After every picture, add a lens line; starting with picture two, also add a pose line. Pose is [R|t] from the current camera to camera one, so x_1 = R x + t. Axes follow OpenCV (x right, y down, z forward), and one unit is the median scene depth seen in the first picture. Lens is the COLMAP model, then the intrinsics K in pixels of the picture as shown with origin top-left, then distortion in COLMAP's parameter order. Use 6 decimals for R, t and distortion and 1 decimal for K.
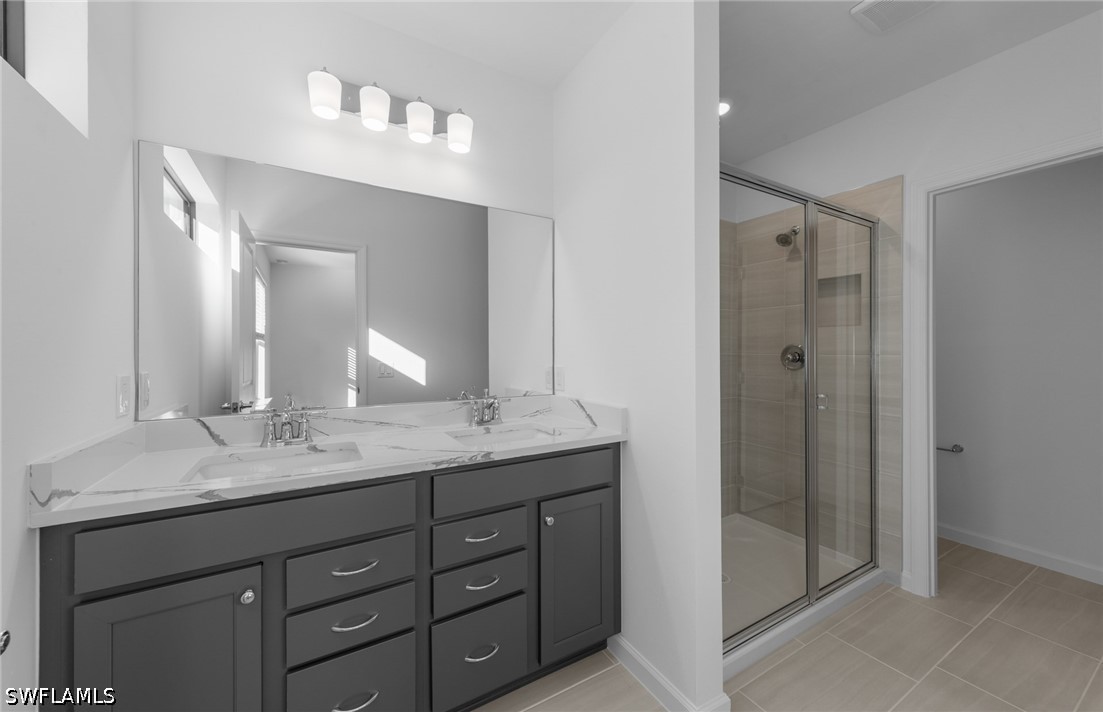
lens RADIAL K [[392.5, 0, 563.3], [0, 392.5, 355.9], [0, 0, 1]] dist [0.001459, -0.000593]
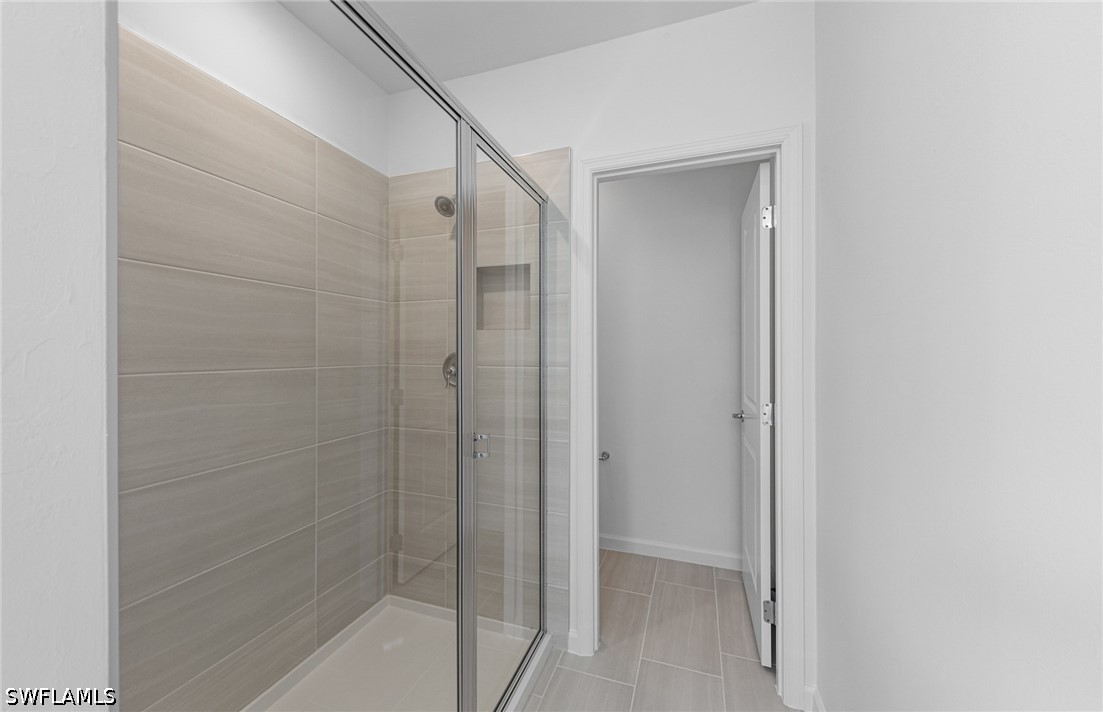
lens RADIAL K [[392.5, 0, 556.1], [0, 392.5, 365.4], [0, 0, 1]] dist [0.001459, -0.000593]
pose [[0.765022, 0.007359, 0.643962, 0.290770], [-0.001427, 0.999952, -0.009732, 0.002944], [-0.644003, 0.006526, 0.764995, 0.363331]]
